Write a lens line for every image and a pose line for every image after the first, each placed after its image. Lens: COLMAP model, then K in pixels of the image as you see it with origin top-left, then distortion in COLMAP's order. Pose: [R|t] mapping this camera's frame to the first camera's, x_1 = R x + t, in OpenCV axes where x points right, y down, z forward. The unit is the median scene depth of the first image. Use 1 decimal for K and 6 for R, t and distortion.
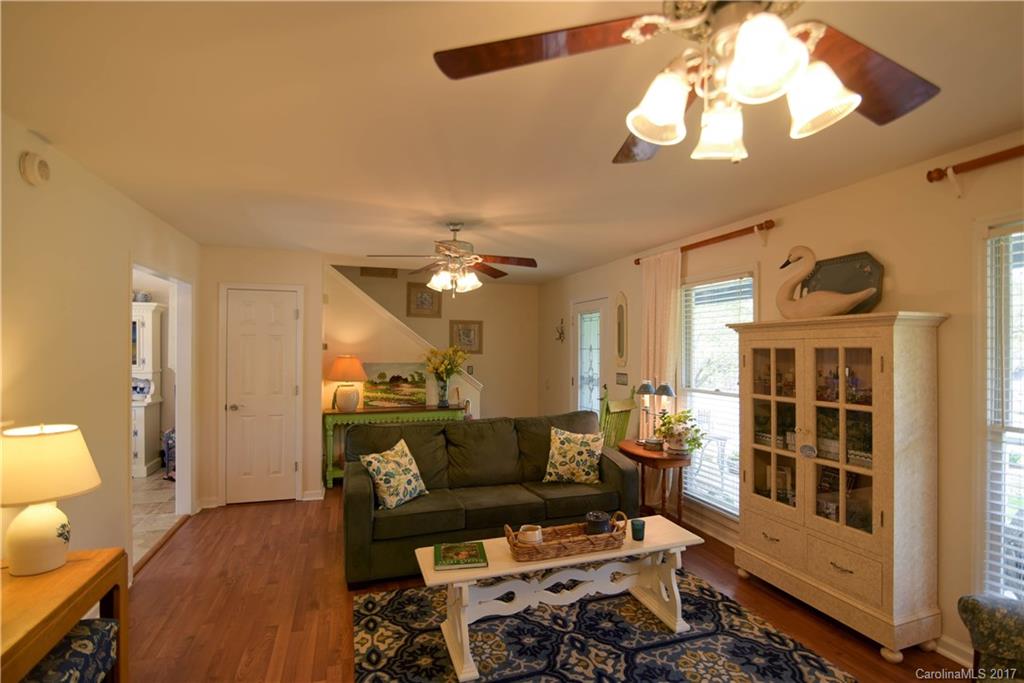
lens RADIAL K [[476.3, 0, 514.2], [0, 476.3, 345.4], [0, 0, 1]] dist [-0.022643, -0.000818]
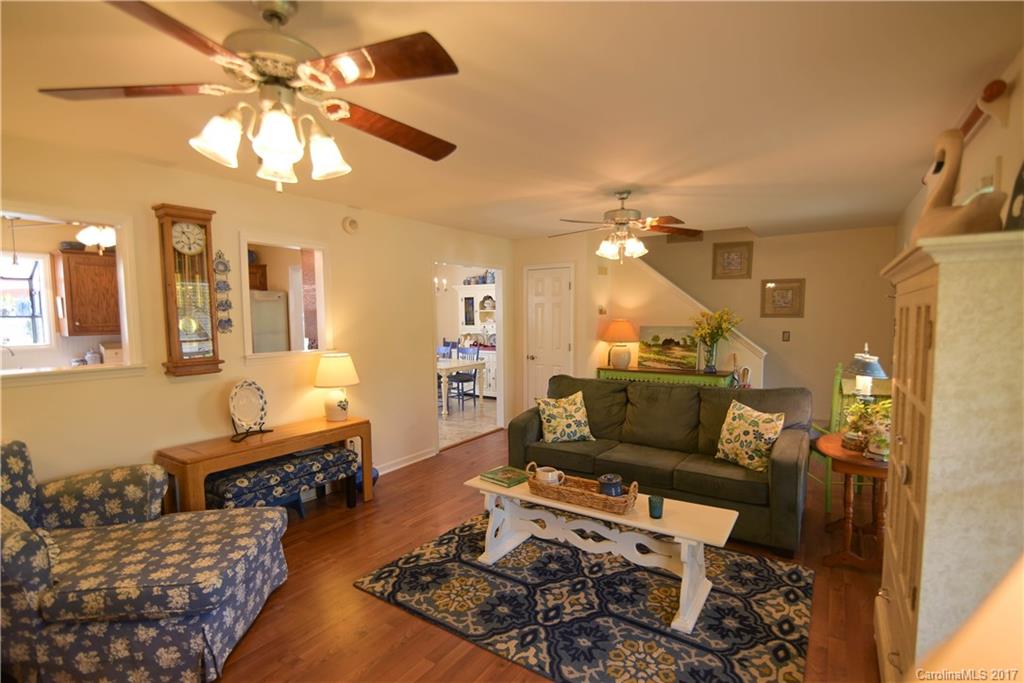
lens RADIAL K [[476.3, 0, 521.8], [0, 476.3, 347.5], [0, 0, 1]] dist [-0.022643, -0.000818]
pose [[0.615594, 0.045740, -0.786735, 0.553444], [0.017325, 0.997287, 0.071538, 0.004562], [0.787873, -0.057668, 0.613132, 0.164228]]
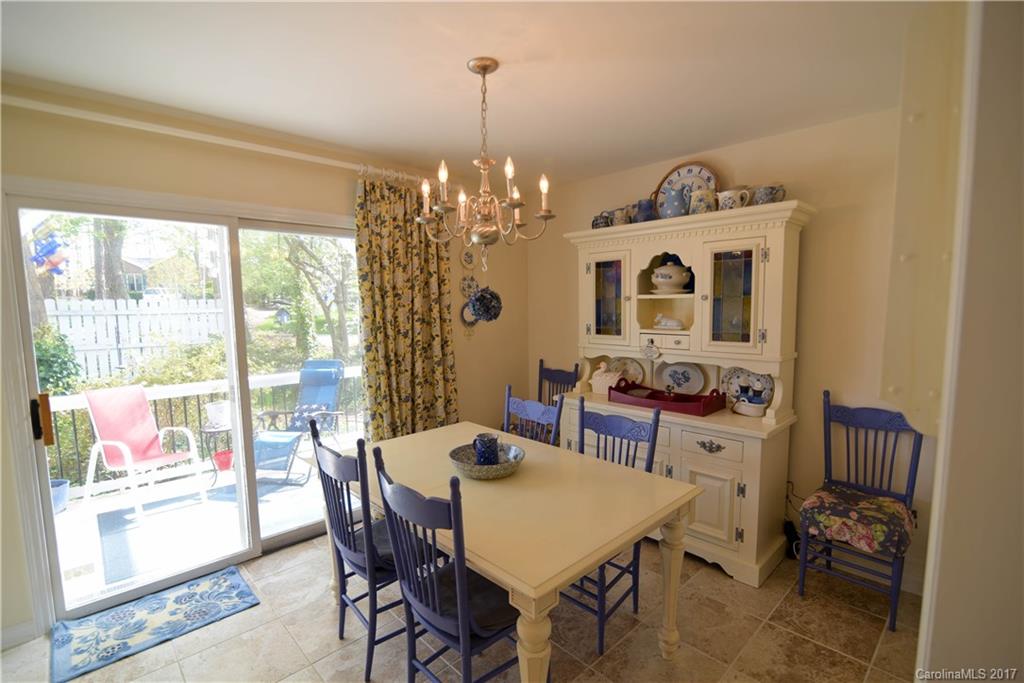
lens RADIAL K [[476.3, 0, 512.3], [0, 476.3, 349.6], [0, 0, 1]] dist [-0.022643, -0.000818]
pose [[0.421238, 0.086931, -0.902774, -0.695886], [0.019440, 0.994302, 0.104815, -0.010831], [0.906742, -0.061702, 0.417148, 0.856095]]
